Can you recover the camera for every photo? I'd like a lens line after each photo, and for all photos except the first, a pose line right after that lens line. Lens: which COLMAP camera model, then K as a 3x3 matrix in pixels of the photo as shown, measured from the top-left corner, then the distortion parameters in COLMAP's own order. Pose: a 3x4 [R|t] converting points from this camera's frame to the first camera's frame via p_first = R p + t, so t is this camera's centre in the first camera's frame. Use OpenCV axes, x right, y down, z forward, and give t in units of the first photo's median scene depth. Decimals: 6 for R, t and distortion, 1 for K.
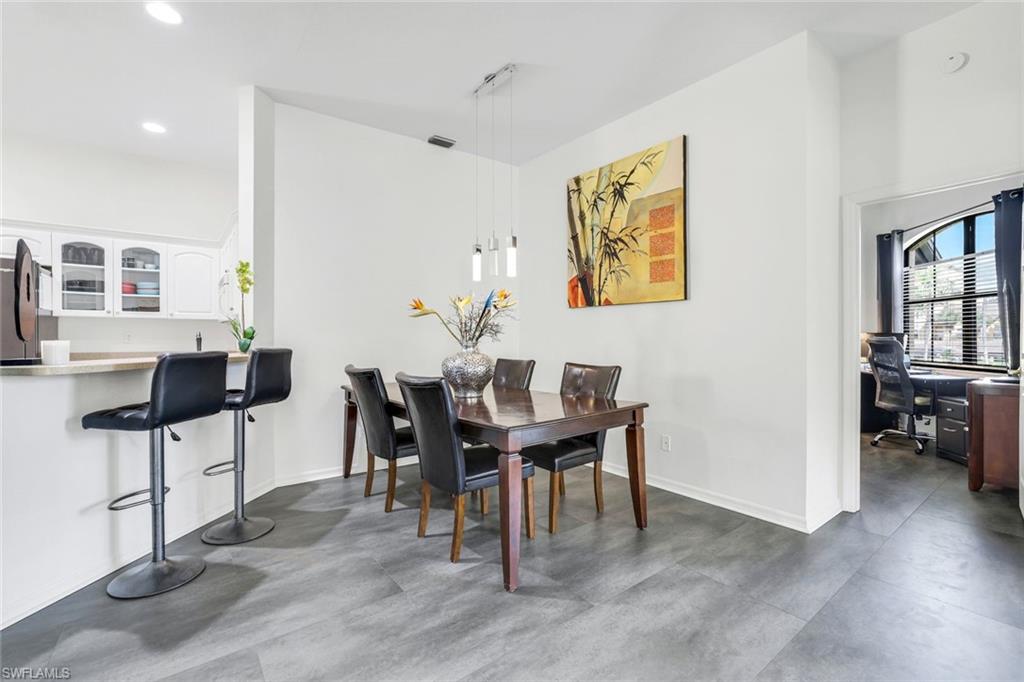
lens RADIAL K [[442.0, 0, 513.1], [0, 442.0, 337.7], [0, 0, 1]] dist [-0.009074, 0.000238]
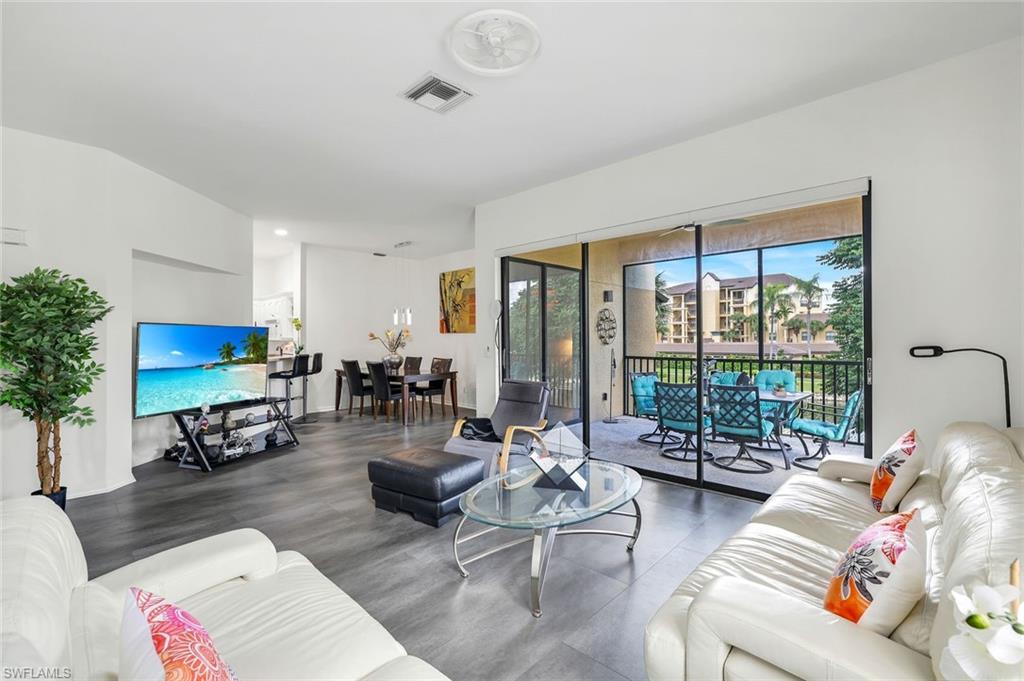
lens RADIAL K [[442.5, 0, 511.5], [0, 442.5, 341.3], [0, 0, 1]] dist [-0.000966, -0.000026]
pose [[0.987596, -0.010380, 0.156674, 0.199799], [0.011188, 0.999928, -0.004280, -0.021928], [-0.156618, 0.005980, 0.987641, -1.841293]]
